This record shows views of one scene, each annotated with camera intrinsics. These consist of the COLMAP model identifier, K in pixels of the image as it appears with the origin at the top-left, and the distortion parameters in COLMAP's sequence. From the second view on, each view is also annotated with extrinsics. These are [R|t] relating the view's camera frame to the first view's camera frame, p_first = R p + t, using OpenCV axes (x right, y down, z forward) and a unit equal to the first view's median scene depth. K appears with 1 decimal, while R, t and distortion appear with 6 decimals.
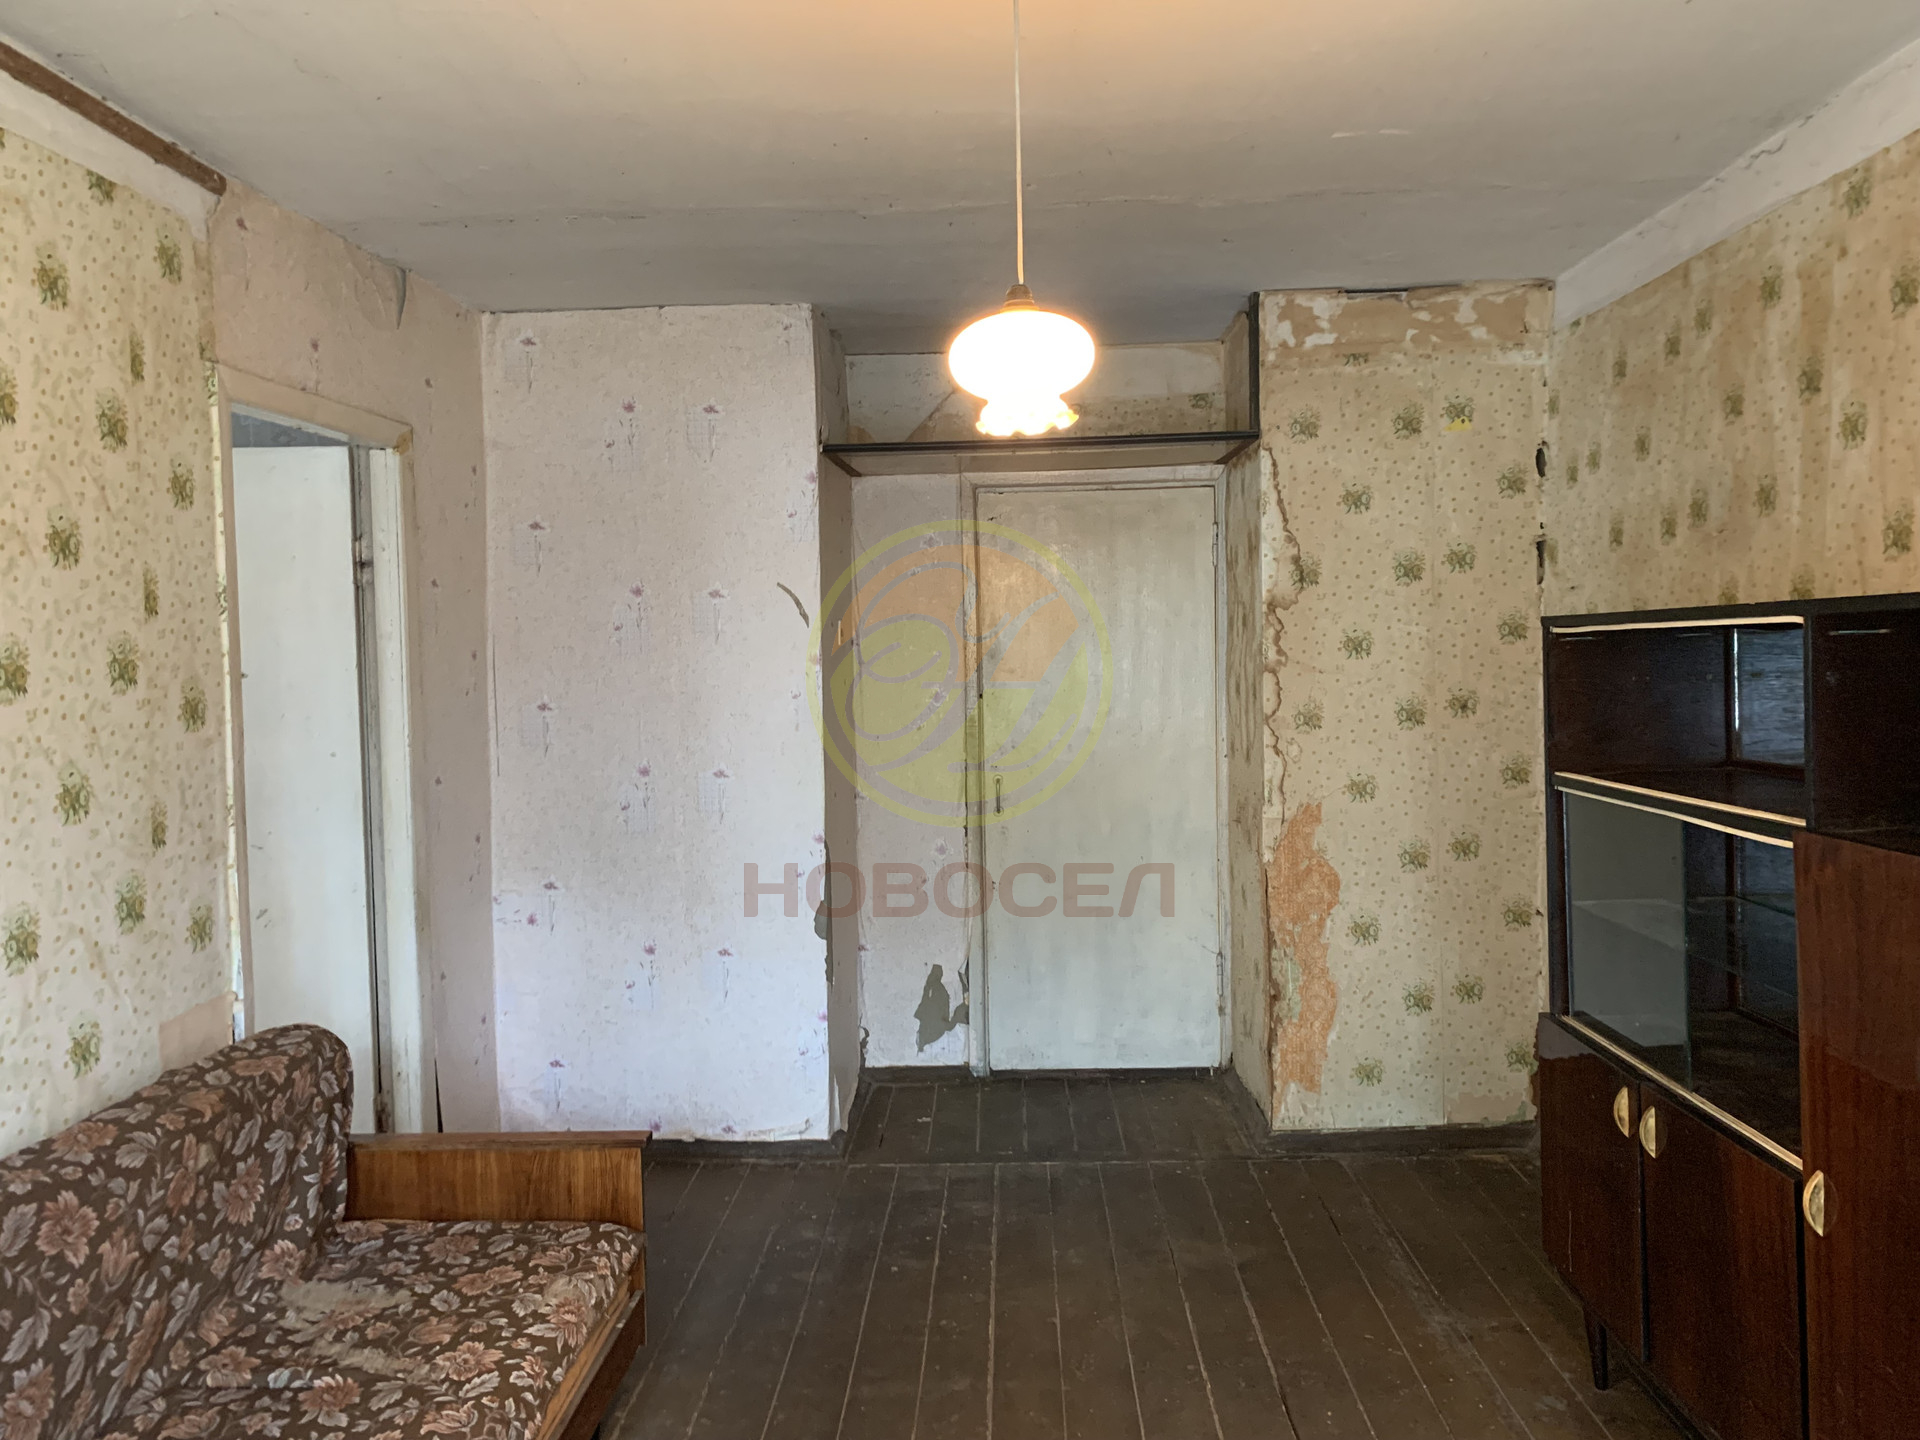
lens RADIAL K [[1473.0, 0, 967.1], [0, 1473.0, 700.5], [0, 0, 1]] dist [0.031590, -0.024592]
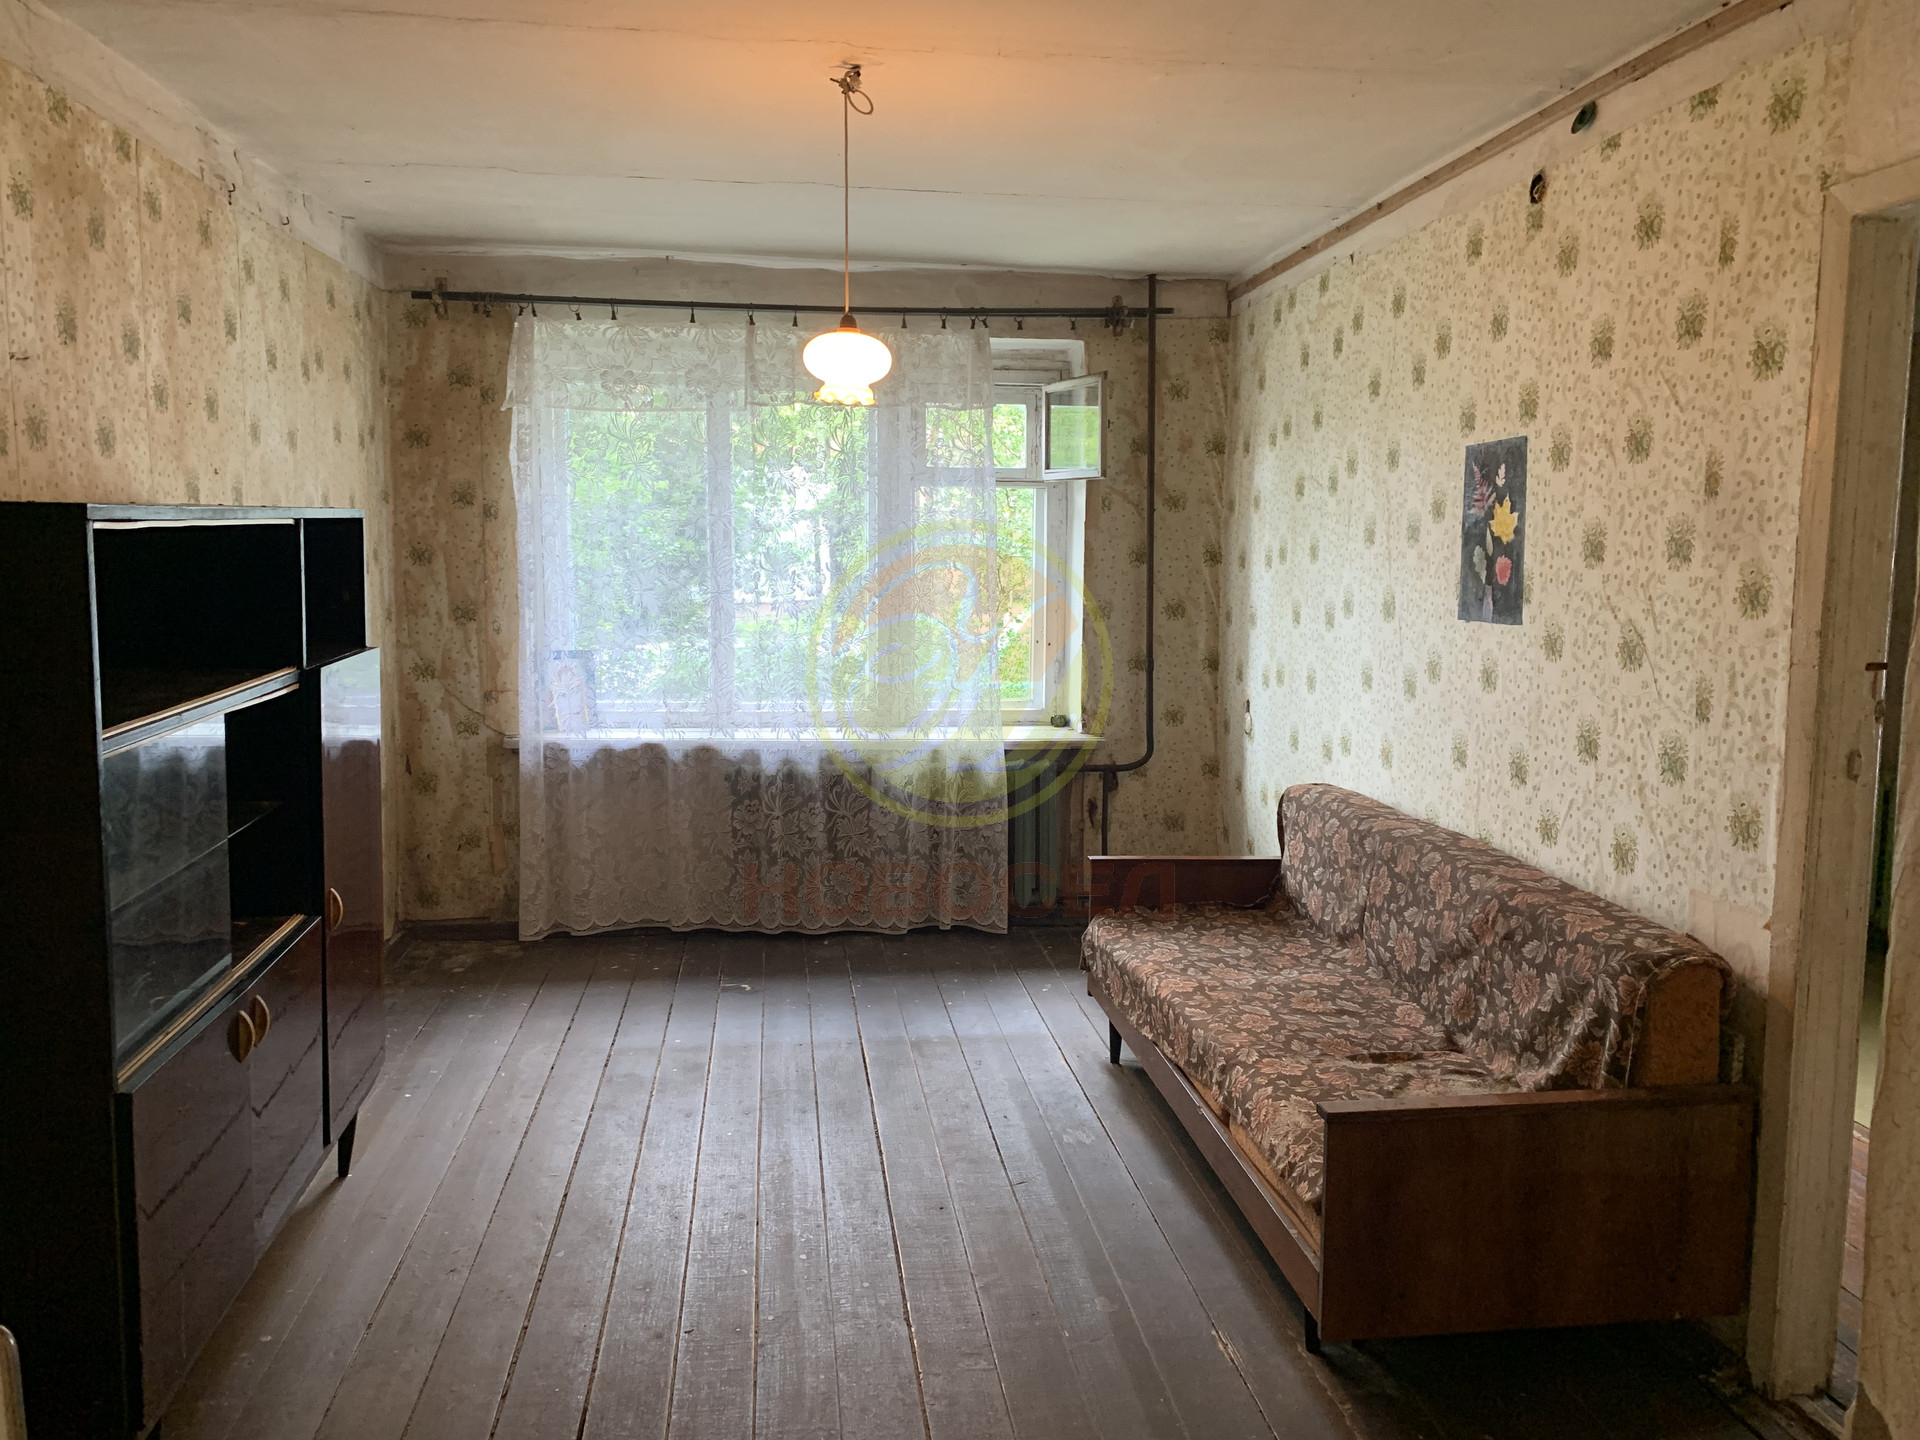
lens RADIAL K [[1473.0, 0, 967.1], [0, 1473.0, 700.5], [0, 0, 1]] dist [0.031590, -0.024592]
pose [[-0.987186, 0.034023, -0.155905, 0.133929], [0.009177, 0.987494, 0.157391, -0.090334], [0.159310, 0.153944, -0.975152, 2.082687]]
